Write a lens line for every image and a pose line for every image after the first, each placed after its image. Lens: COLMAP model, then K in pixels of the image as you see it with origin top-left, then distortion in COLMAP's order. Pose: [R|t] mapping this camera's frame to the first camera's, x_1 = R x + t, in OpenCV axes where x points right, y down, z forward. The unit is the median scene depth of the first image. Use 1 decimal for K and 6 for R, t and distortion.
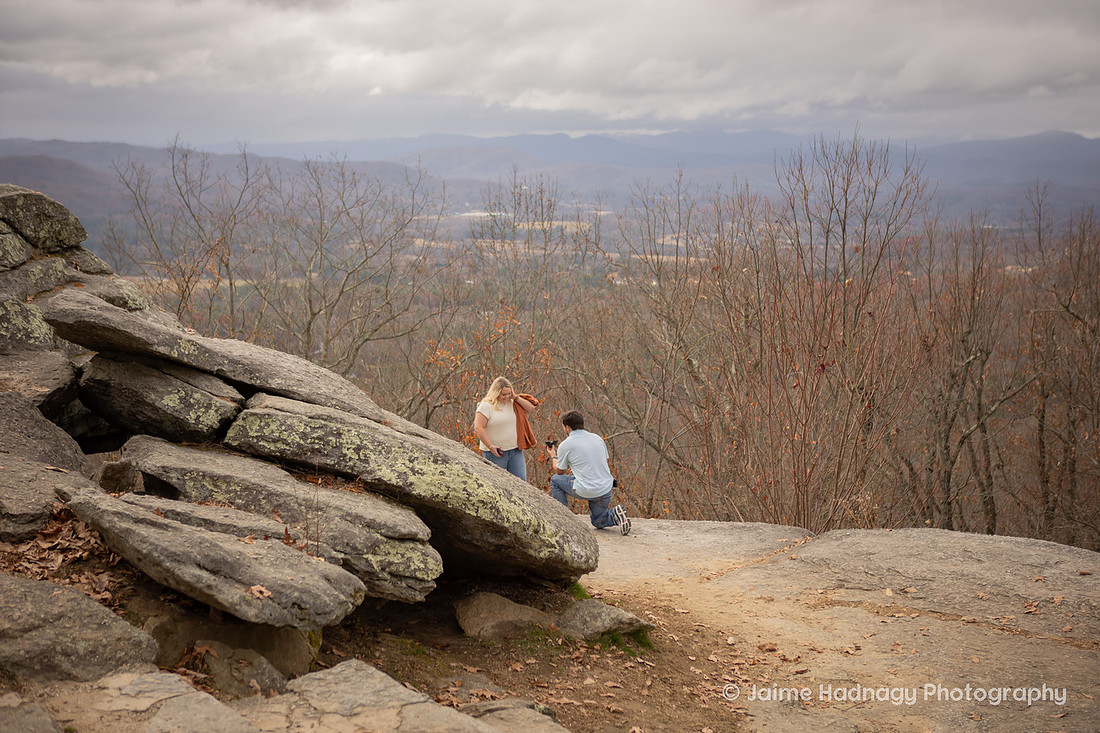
lens RADIAL K [[1744.7, 0, 547.3], [0, 1744.7, 359.0], [0, 0, 1]] dist [-0.095461, 0.000000]
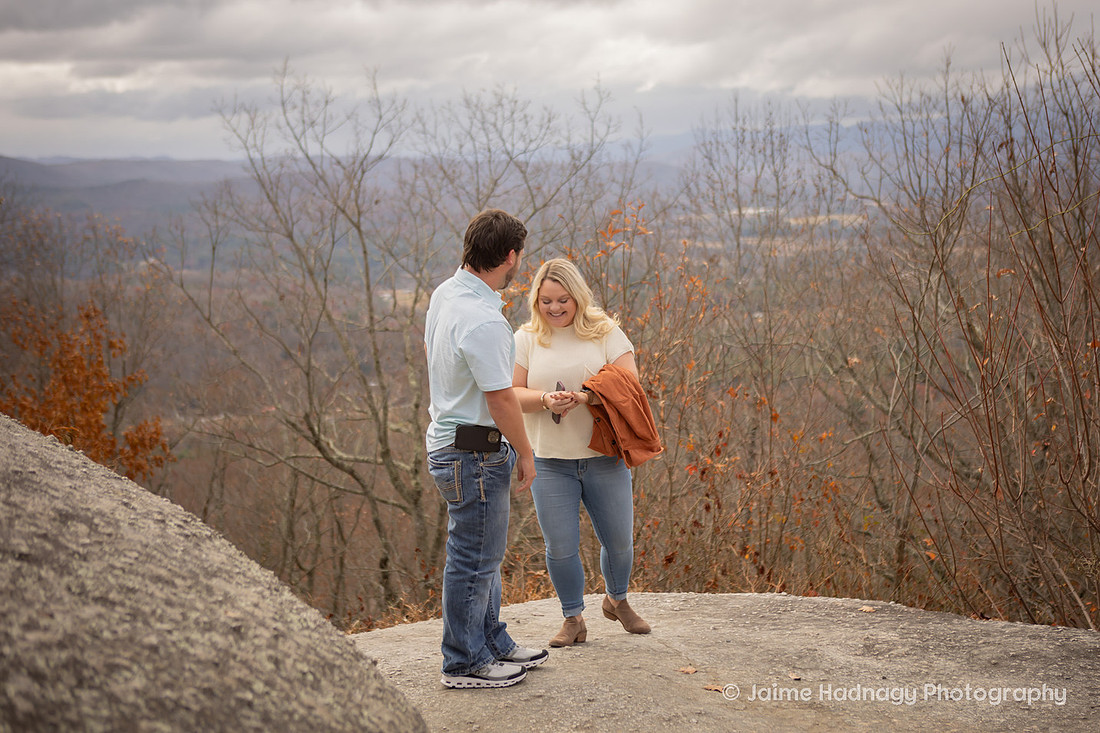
lens RADIAL K [[1510.5, 0, 552.8], [0, 1510.5, 369.7], [0, 0, 1]] dist [-0.035178, 0.000000]
pose [[0.979590, -0.025795, -0.199342, 0.032968], [0.025217, 0.999667, -0.005442, 0.015405], [0.199416, 0.000304, 0.979915, 0.315906]]
